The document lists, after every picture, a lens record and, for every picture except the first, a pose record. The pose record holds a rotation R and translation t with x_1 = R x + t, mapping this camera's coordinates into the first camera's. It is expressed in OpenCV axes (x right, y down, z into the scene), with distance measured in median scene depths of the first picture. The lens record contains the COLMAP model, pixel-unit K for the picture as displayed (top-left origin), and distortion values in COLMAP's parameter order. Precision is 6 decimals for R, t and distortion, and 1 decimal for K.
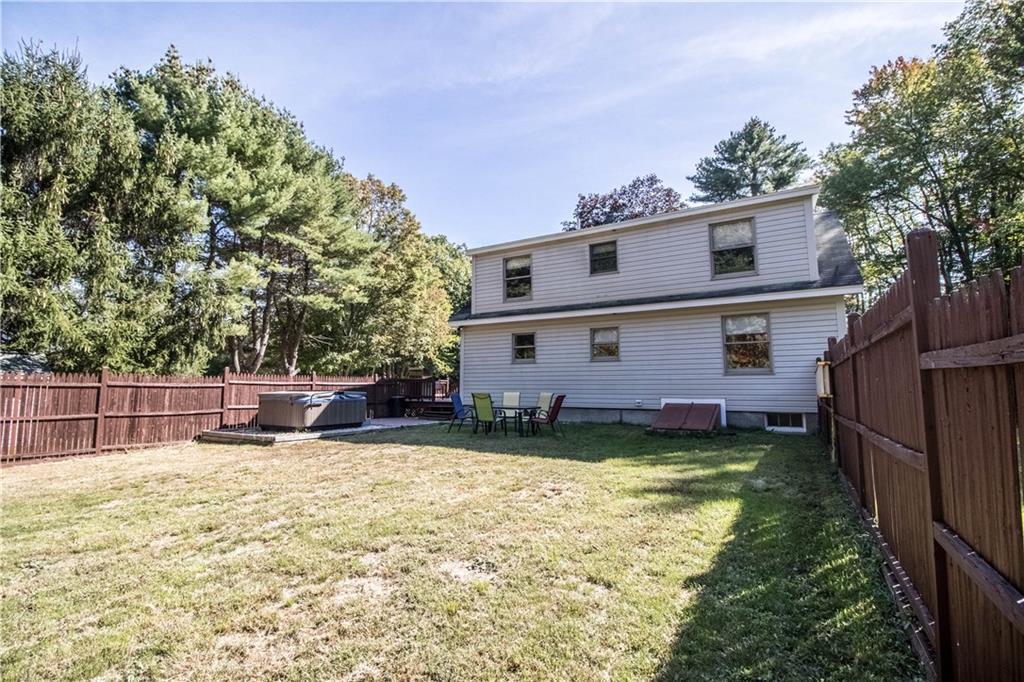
lens RADIAL K [[480.6, 0, 511.0], [0, 480.6, 337.0], [0, 0, 1]] dist [-0.016109, -0.000963]
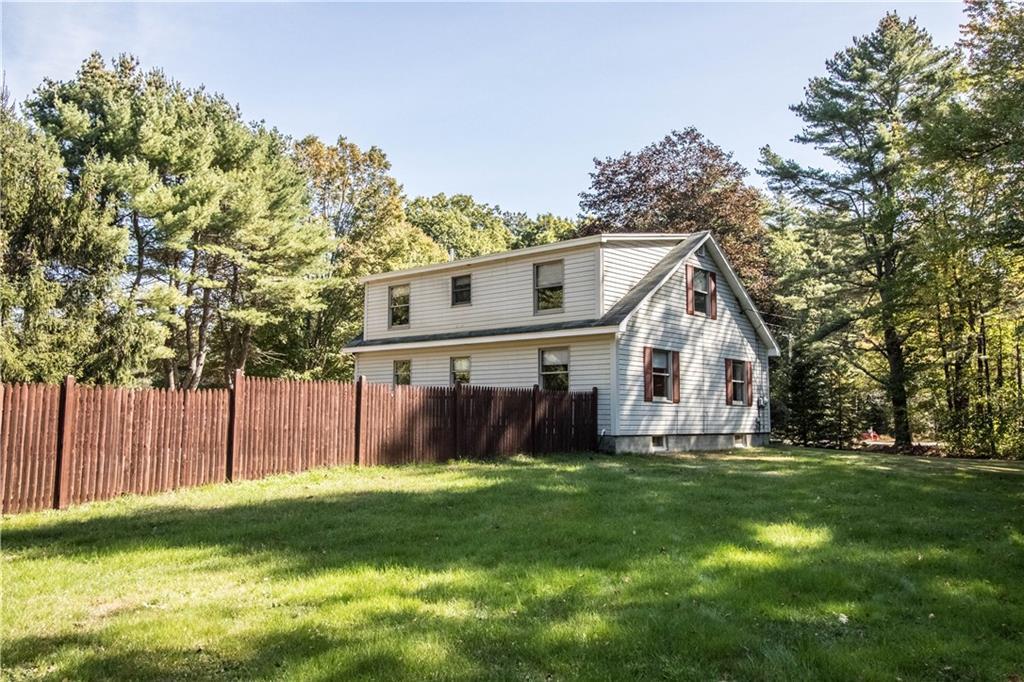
lens RADIAL K [[817.3, 0, 512.0], [0, 817.3, 341.0], [0, 0, 1]] dist [0.000361, 0.012701]
pose [[0.984629, -0.011697, -0.174265, 0.410307], [0.014101, 0.999822, 0.012561, -0.049765], [0.174087, -0.014826, 0.984619, -0.503403]]
